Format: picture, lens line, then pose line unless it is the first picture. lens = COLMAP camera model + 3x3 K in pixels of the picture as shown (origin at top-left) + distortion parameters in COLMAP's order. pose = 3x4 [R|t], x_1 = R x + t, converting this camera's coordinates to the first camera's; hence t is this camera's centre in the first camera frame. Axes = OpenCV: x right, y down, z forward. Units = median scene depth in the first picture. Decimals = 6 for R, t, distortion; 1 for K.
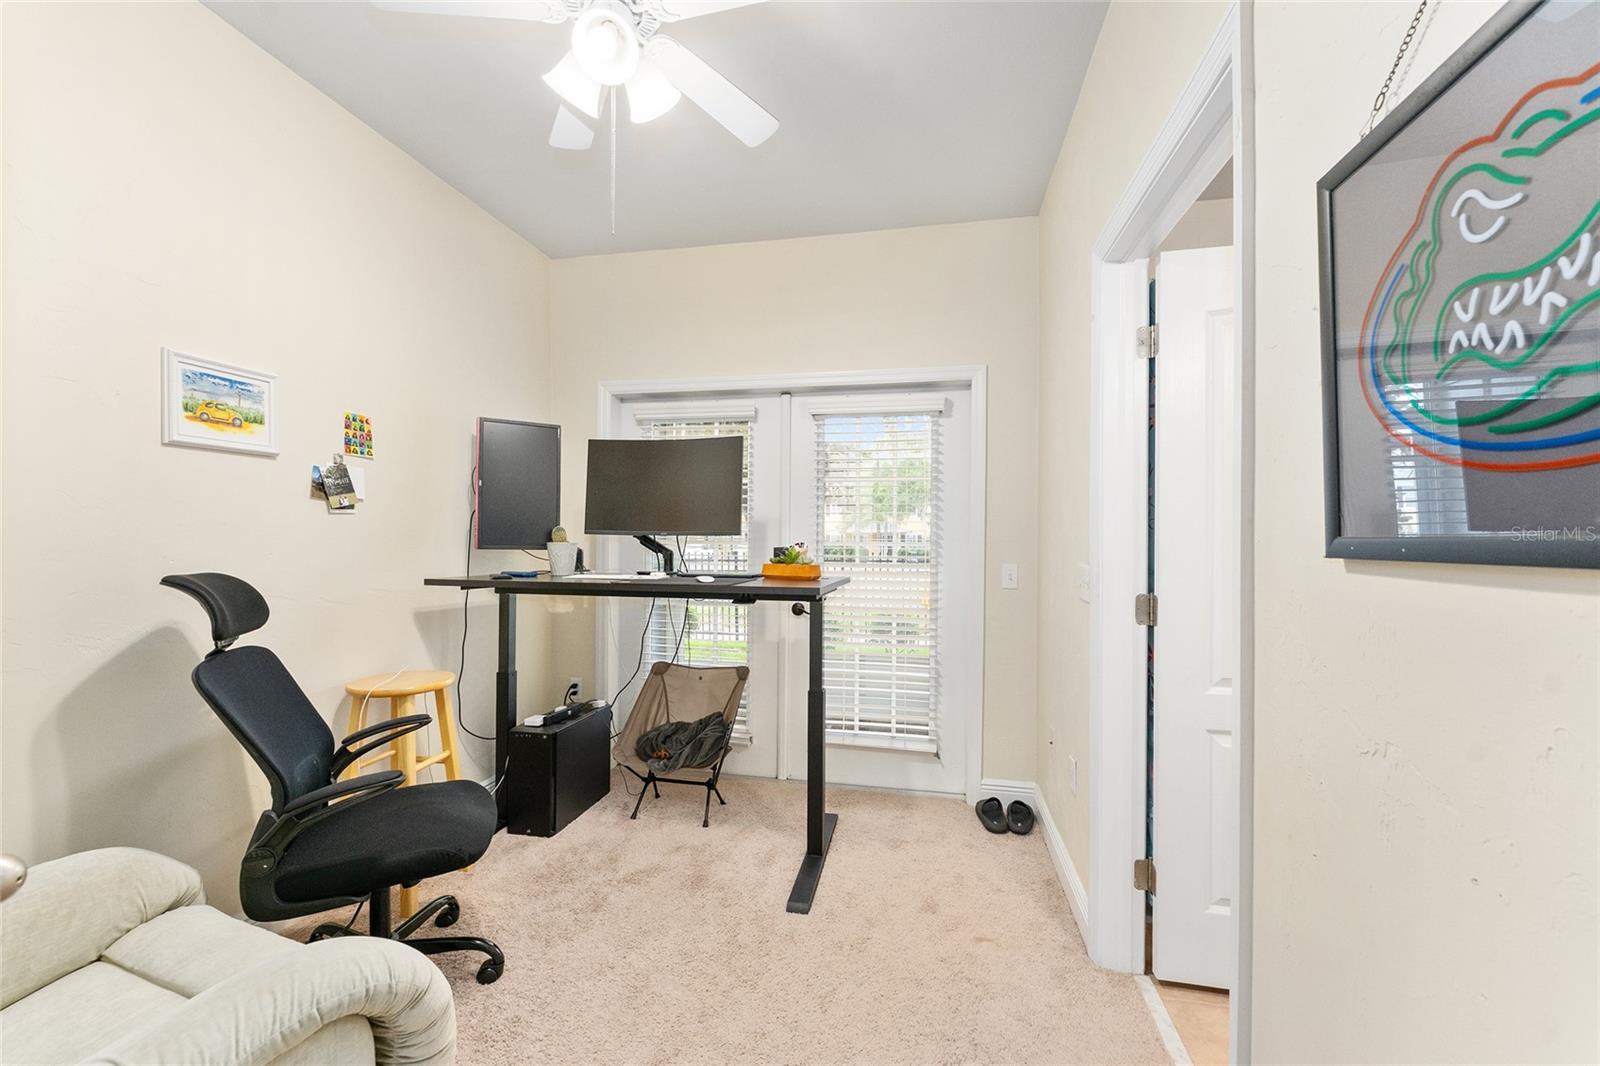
lens RADIAL K [[664.4, 0, 800.0], [0, 664.4, 533.0], [0, 0, 1]] dist [0.001180, 0.000020]
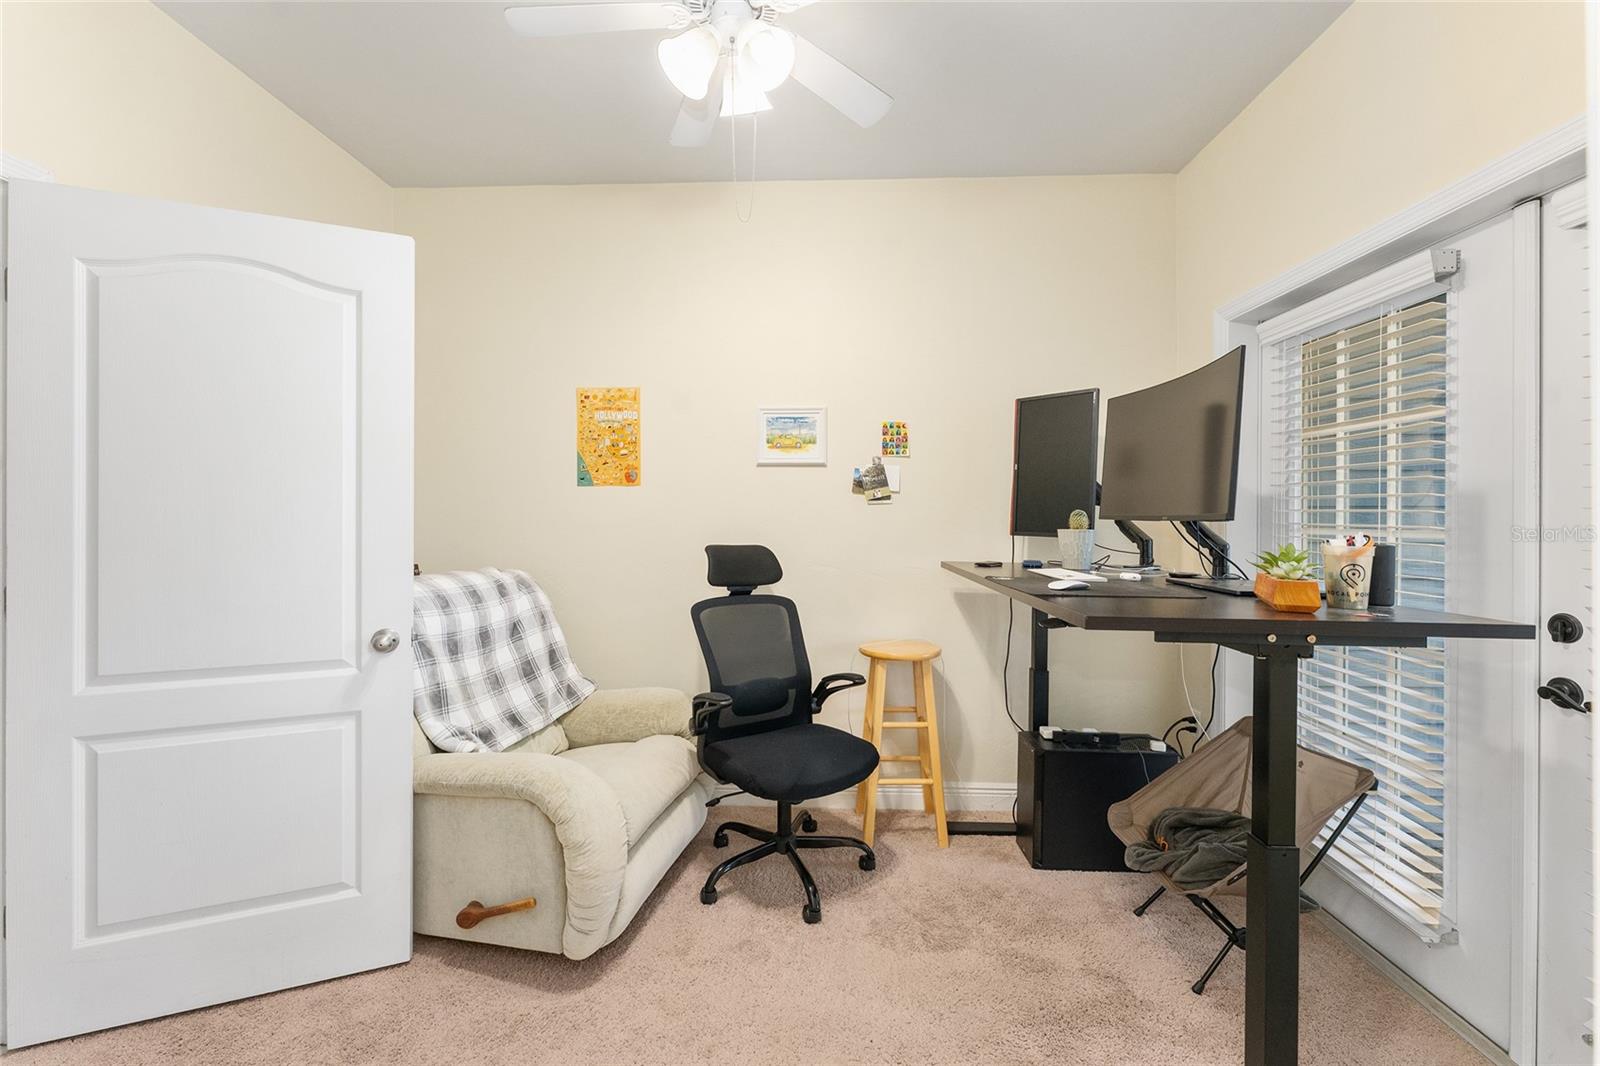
lens RADIAL K [[652.8, 0, 803.4], [0, 652.8, 524.4], [0, 0, 1]] dist [-0.002049, -0.000440]
pose [[0.136974, -0.001924, -0.990573, 0.502840], [0.003180, 0.999994, -0.001503, 0.010508], [0.990570, -0.002944, 0.136979, 0.685999]]
